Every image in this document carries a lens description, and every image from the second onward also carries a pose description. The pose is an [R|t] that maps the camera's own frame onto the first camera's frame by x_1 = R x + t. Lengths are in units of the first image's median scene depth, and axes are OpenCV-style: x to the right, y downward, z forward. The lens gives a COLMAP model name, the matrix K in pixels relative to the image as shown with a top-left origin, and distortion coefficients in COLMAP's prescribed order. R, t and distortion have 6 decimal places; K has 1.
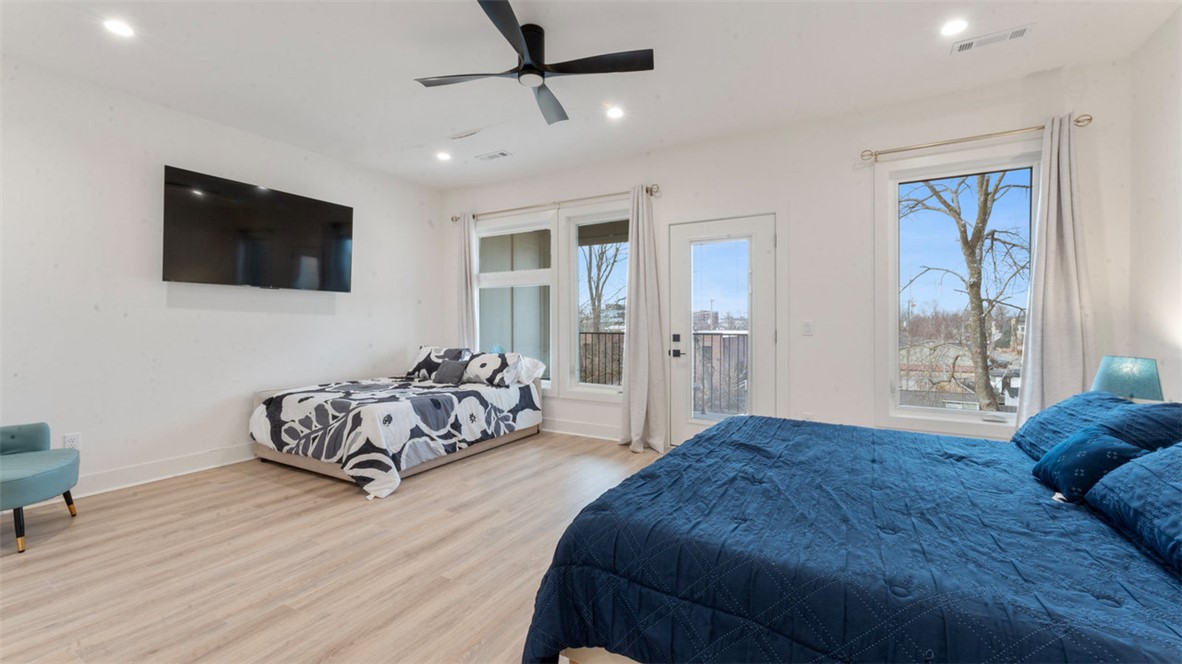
lens RADIAL K [[485.8, 0, 581.1], [0, 485.8, 332.3], [0, 0, 1]] dist [-0.000899, -0.000079]
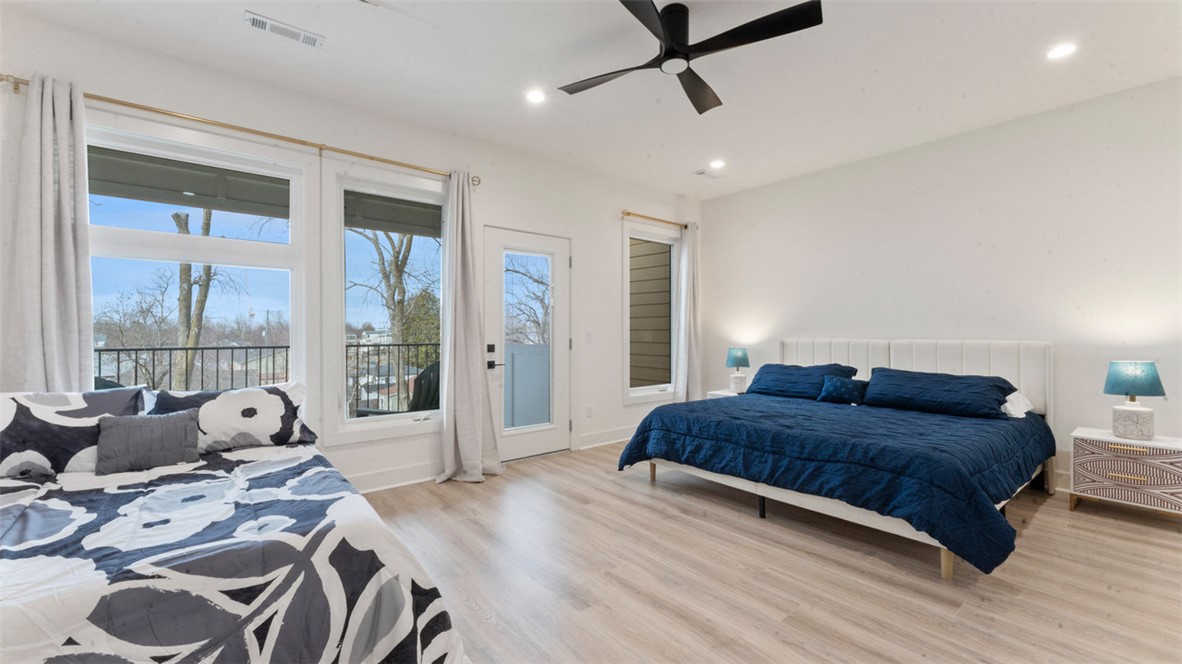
lens RADIAL K [[485.8, 0, 582.1], [0, 485.8, 332.2], [0, 0, 1]] dist [-0.000899, -0.000079]
pose [[0.330920, 0.002218, 0.943656, -0.623711], [0.017826, 0.999804, -0.008601, -0.008026], [-0.943491, 0.019668, 0.330815, 0.527212]]
